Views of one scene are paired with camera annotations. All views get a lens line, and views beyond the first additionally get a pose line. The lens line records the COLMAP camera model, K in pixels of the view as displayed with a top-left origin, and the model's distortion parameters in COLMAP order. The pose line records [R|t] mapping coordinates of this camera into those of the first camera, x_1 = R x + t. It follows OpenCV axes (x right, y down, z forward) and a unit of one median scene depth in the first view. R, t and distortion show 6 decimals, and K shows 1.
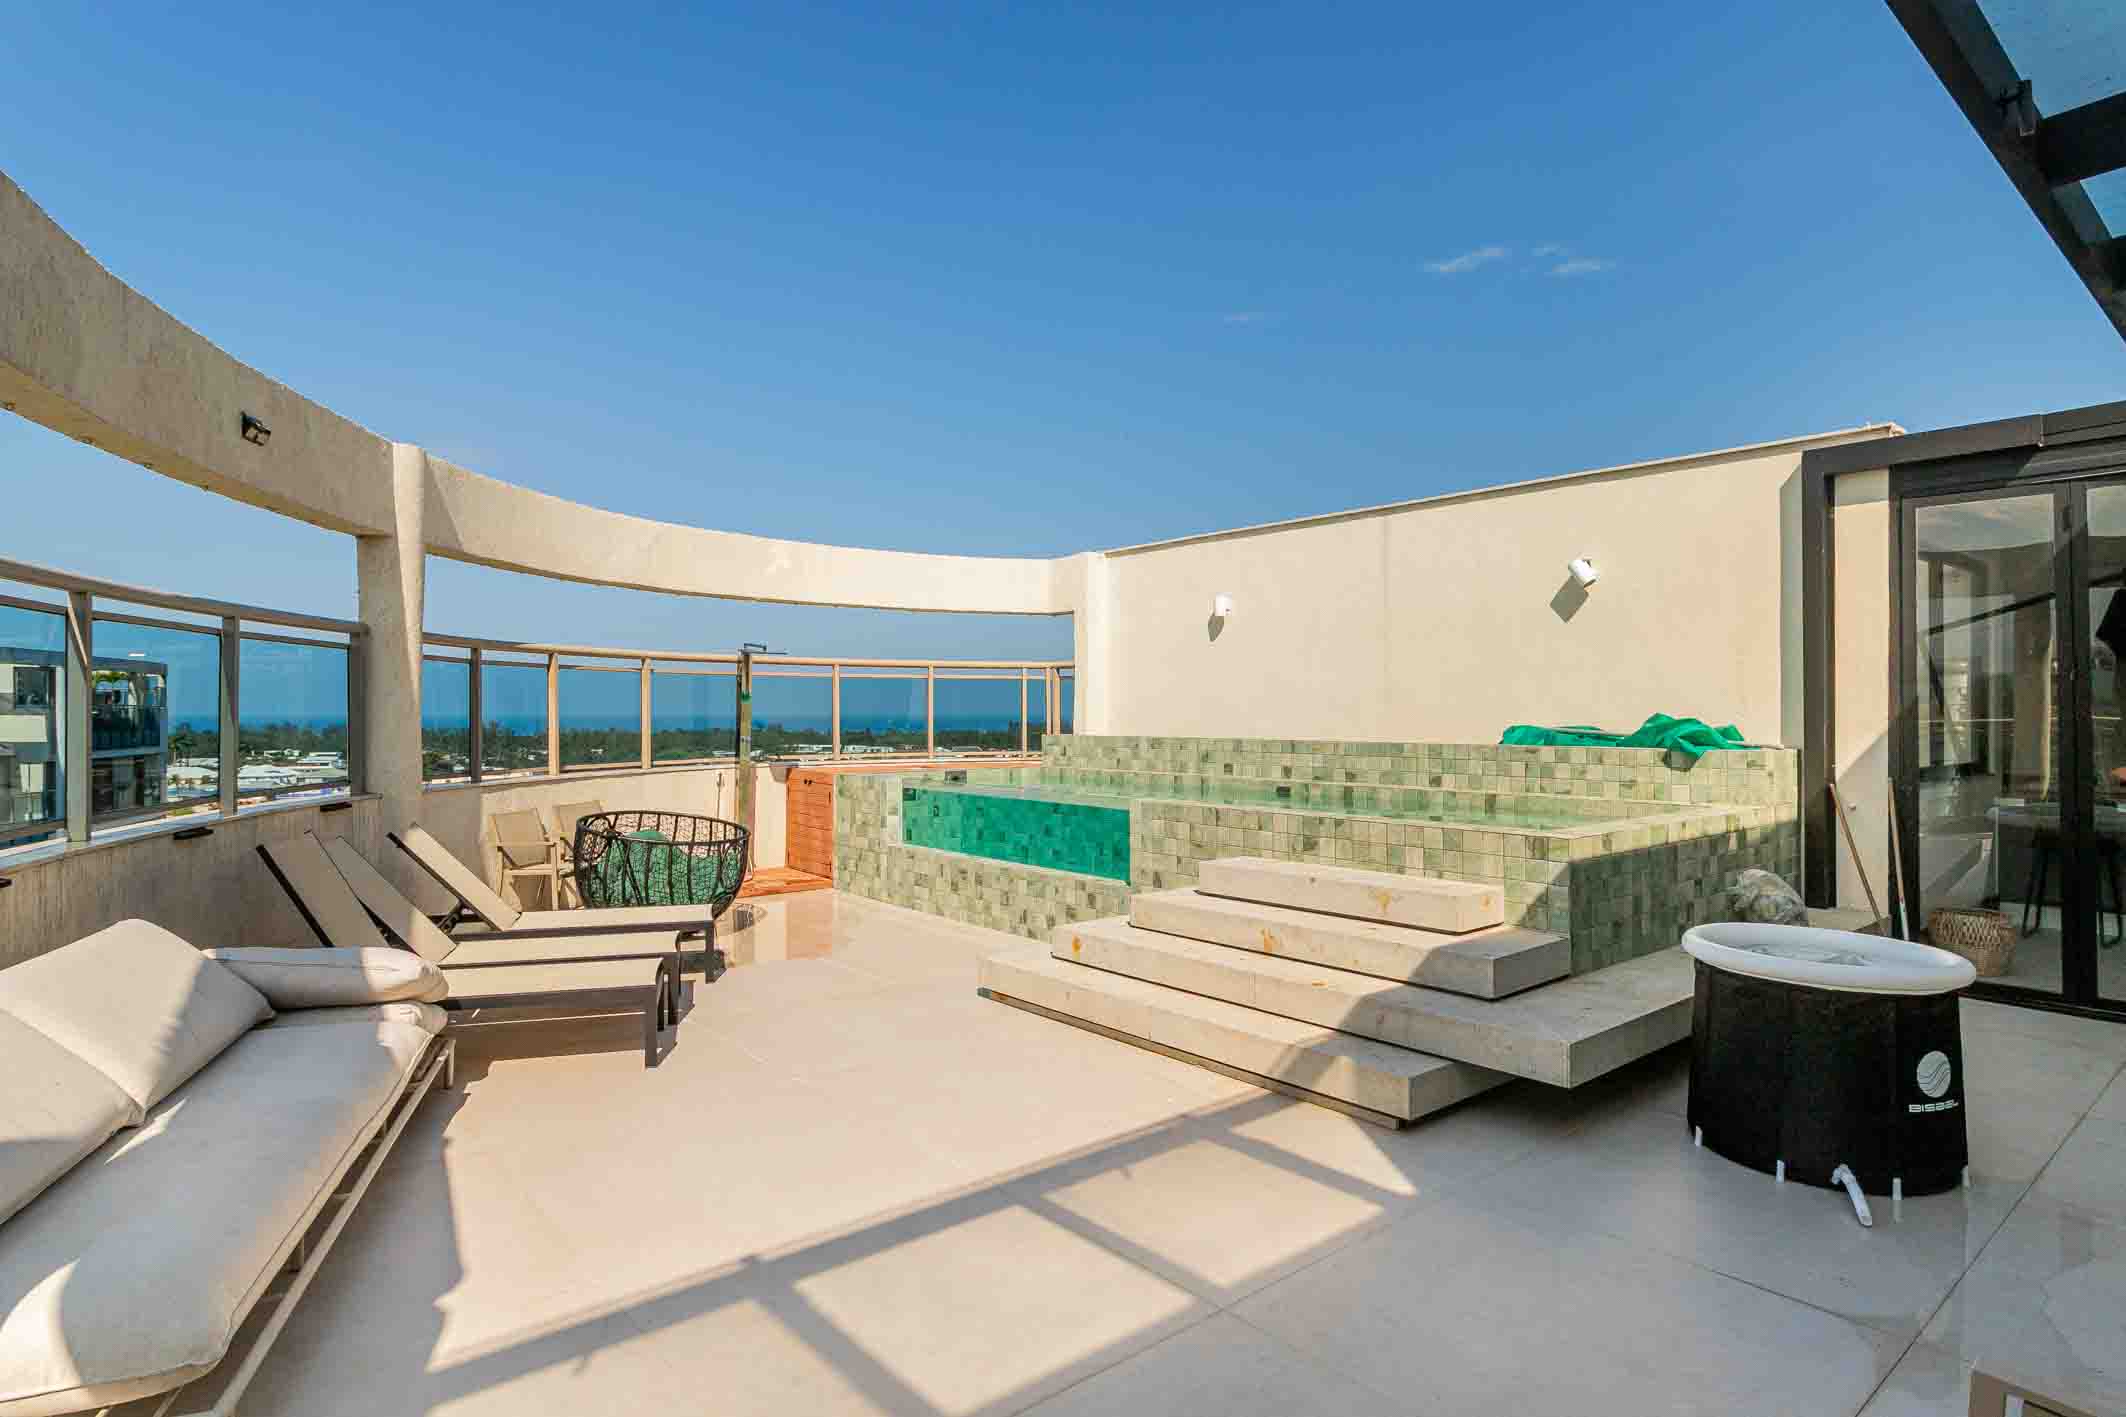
lens RADIAL K [[1082.4, 0, 1065.6], [0, 1082.4, 714.4], [0, 0, 1]] dist [-0.001448, -0.000135]
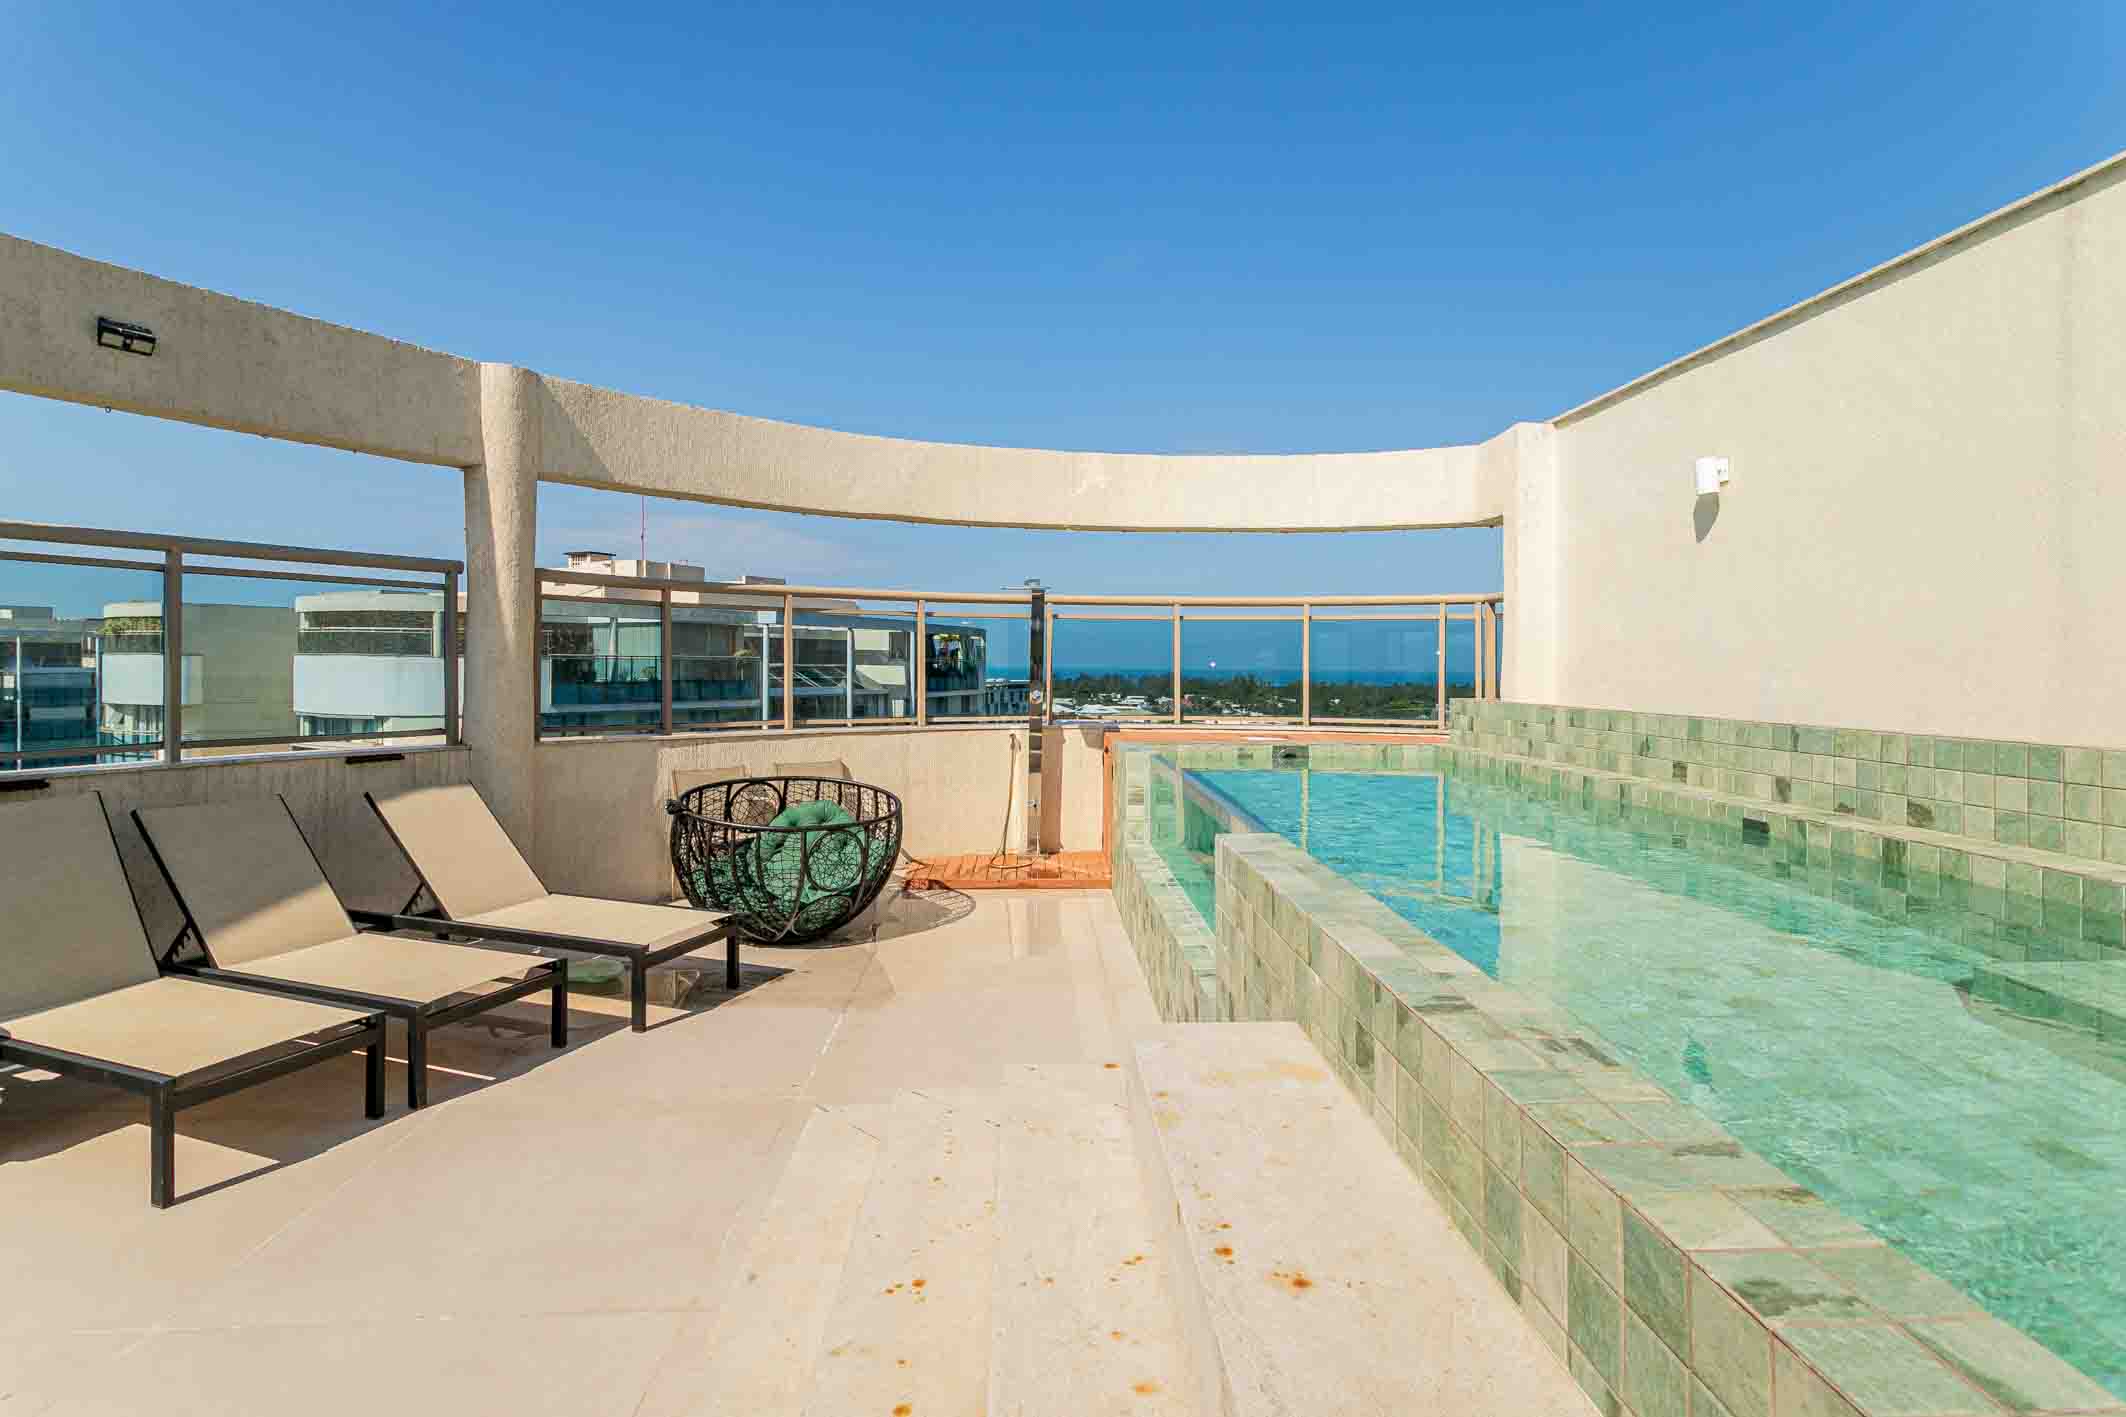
lens RADIAL K [[1001.4, 0, 1091.2], [0, 1001.4, 664.8], [0, 0, 1]] dist [-0.001041, 0.000068]
pose [[0.809911, 0.006496, -0.586516, 0.191208], [-0.009547, 0.999952, -0.002108, 0.001105], [0.586475, 0.007306, 0.809935, 0.399538]]
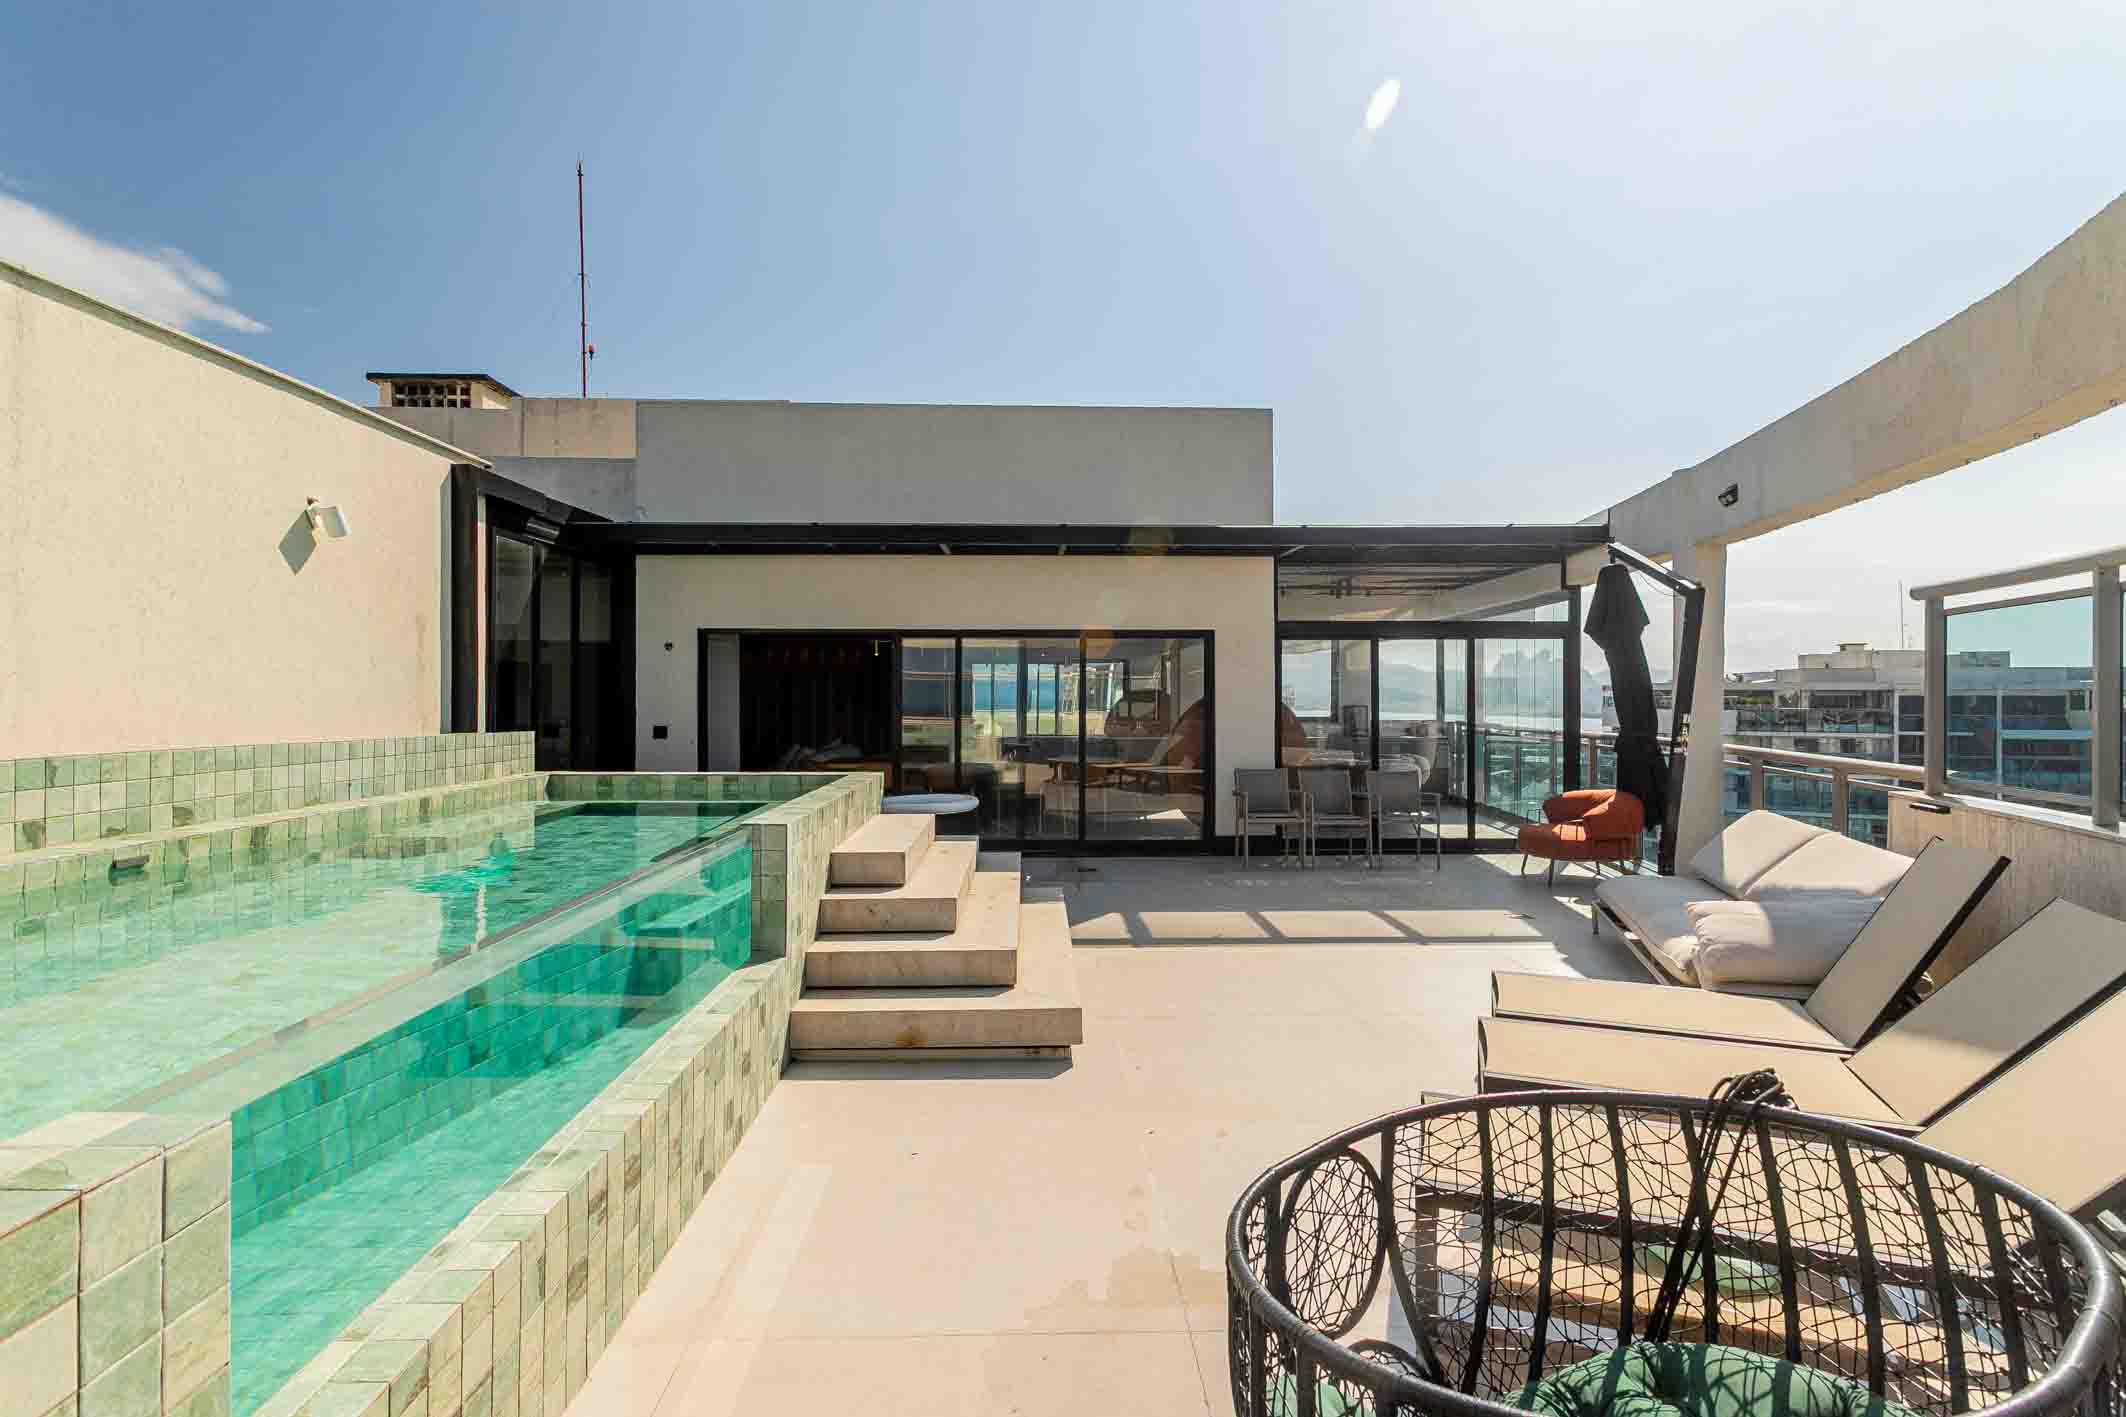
lens RADIAL K [[1047.7, 0, 1067.2], [0, 1047.7, 695.9], [0, 0, 1]] dist [0.004031, -0.000228]
pose [[-0.790461, -0.004923, 0.612493, -0.319223], [-0.003985, 0.999988, 0.002895, -0.002673], [-0.612500, -0.000152, -0.790471, 0.950849]]
